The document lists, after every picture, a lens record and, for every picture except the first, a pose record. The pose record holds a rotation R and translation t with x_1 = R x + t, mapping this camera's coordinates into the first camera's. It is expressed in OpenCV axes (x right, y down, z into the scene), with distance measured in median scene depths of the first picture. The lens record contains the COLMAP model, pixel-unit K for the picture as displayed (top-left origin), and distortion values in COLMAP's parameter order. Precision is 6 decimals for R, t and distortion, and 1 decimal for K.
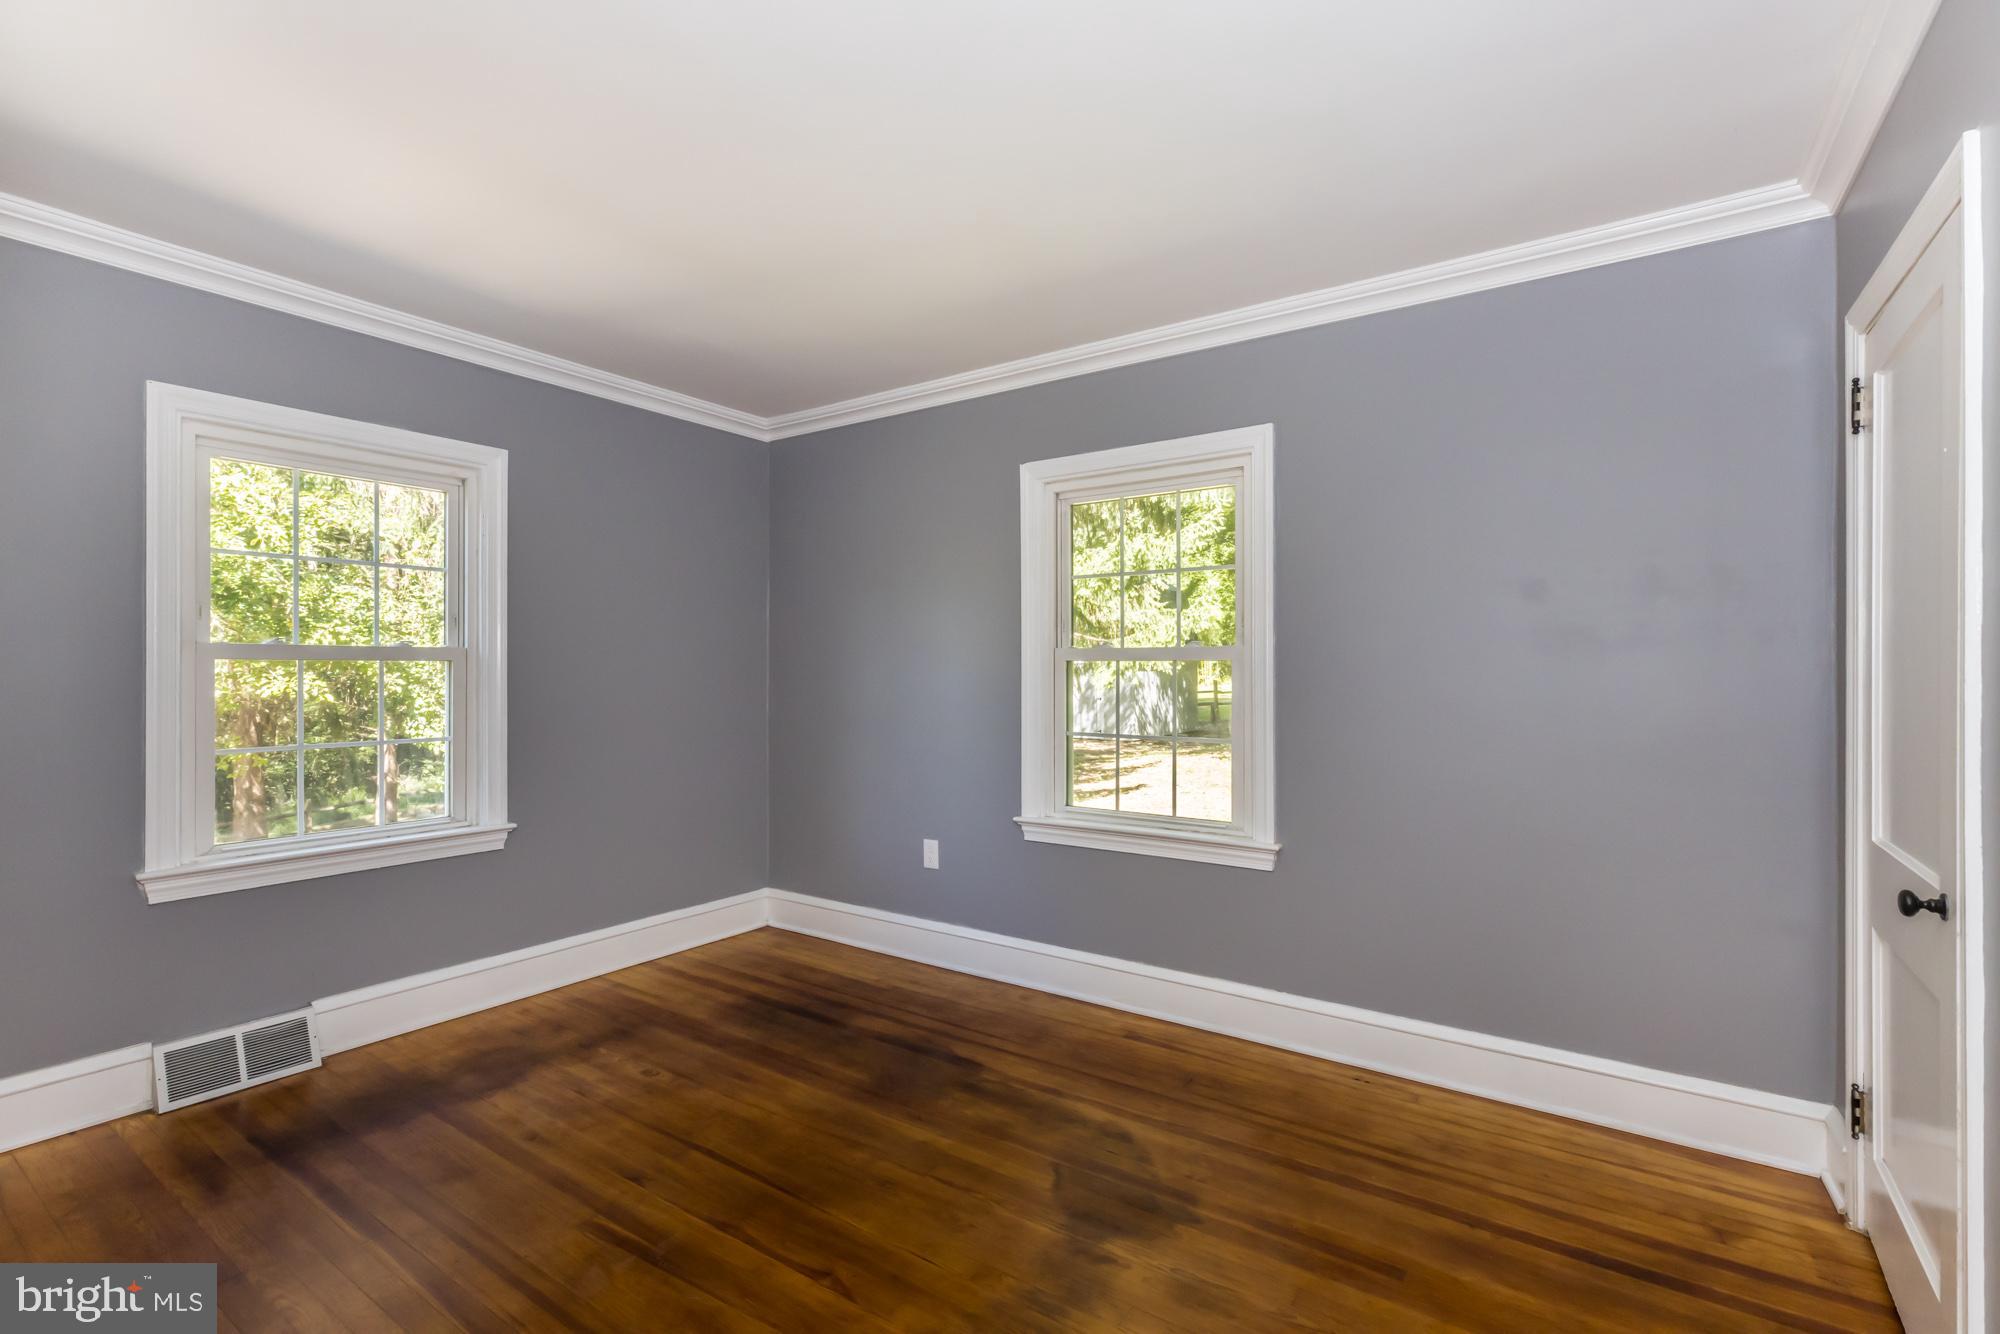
lens RADIAL K [[906.0, 0, 1000.0], [0, 906.0, 667.0], [0, 0, 1]] dist [0.000941, 0.000495]
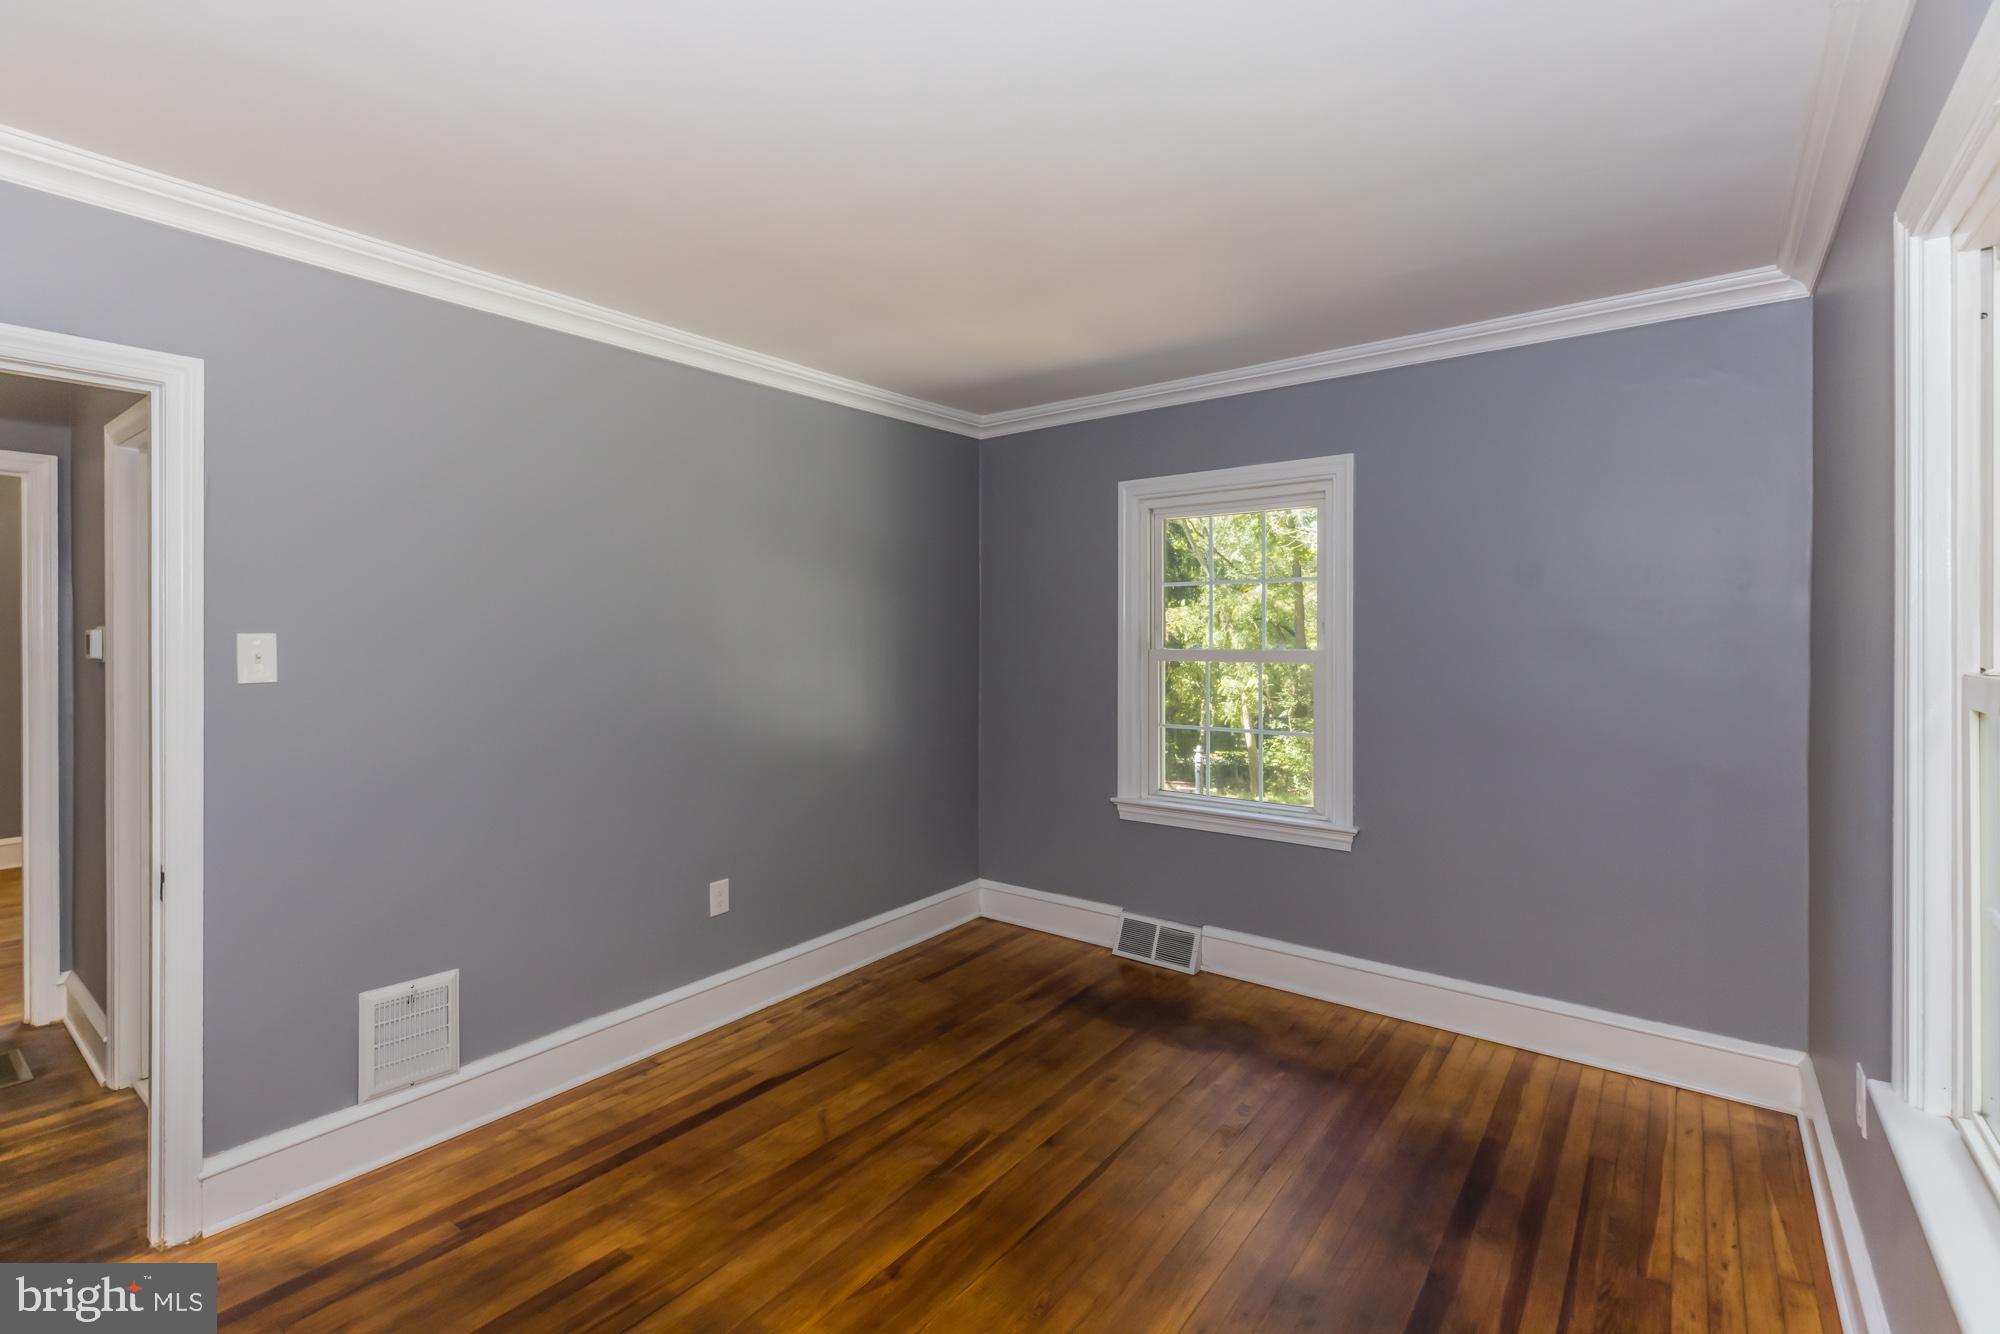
lens RADIAL K [[904.2, 0, 999.7], [0, 904.2, 643.9], [0, 0, 1]] dist [0.001016, 0.000175]
pose [[-0.049775, 0.009042, -0.998720, 0.571492], [0.000420, 0.999959, 0.009033, -0.050294], [0.998760, 0.000031, -0.049776, 0.793861]]
